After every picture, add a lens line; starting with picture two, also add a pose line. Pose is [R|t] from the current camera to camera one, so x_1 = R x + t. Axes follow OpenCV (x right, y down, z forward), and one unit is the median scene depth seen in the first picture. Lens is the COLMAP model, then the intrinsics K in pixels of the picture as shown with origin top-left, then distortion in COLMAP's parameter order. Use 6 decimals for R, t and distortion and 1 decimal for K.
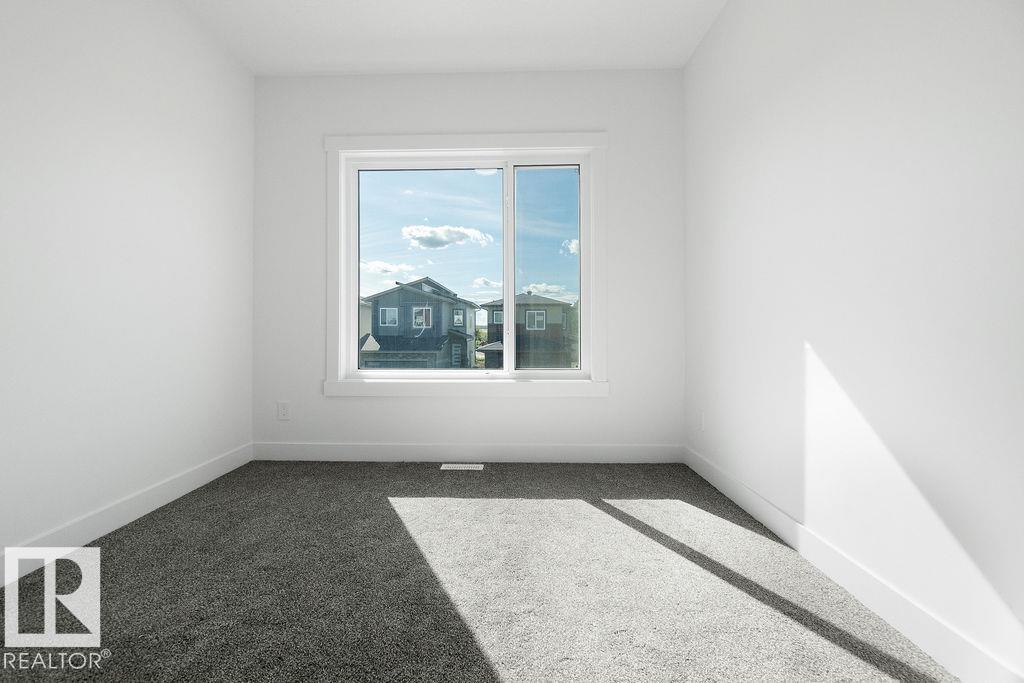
lens RADIAL K [[441.0, 0, 501.2], [0, 441.0, 328.9], [0, 0, 1]] dist [0.002434, 0.000257]
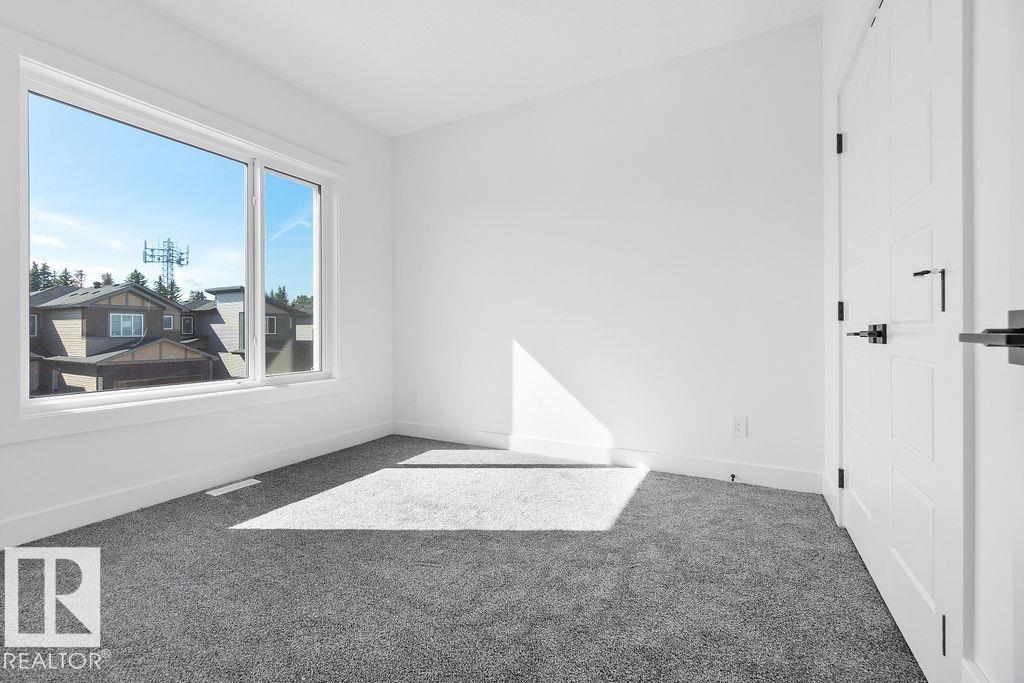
lens RADIAL K [[441.0, 0, 501.2], [0, 441.0, 328.9], [0, 0, 1]] dist [0.002434, 0.000257]
pose [[0.458393, 0.004417, 0.888739, -0.787877], [0.003962, 0.999968, -0.007013, -0.002823], [-0.888741, 0.006736, 0.458361, 0.120328]]
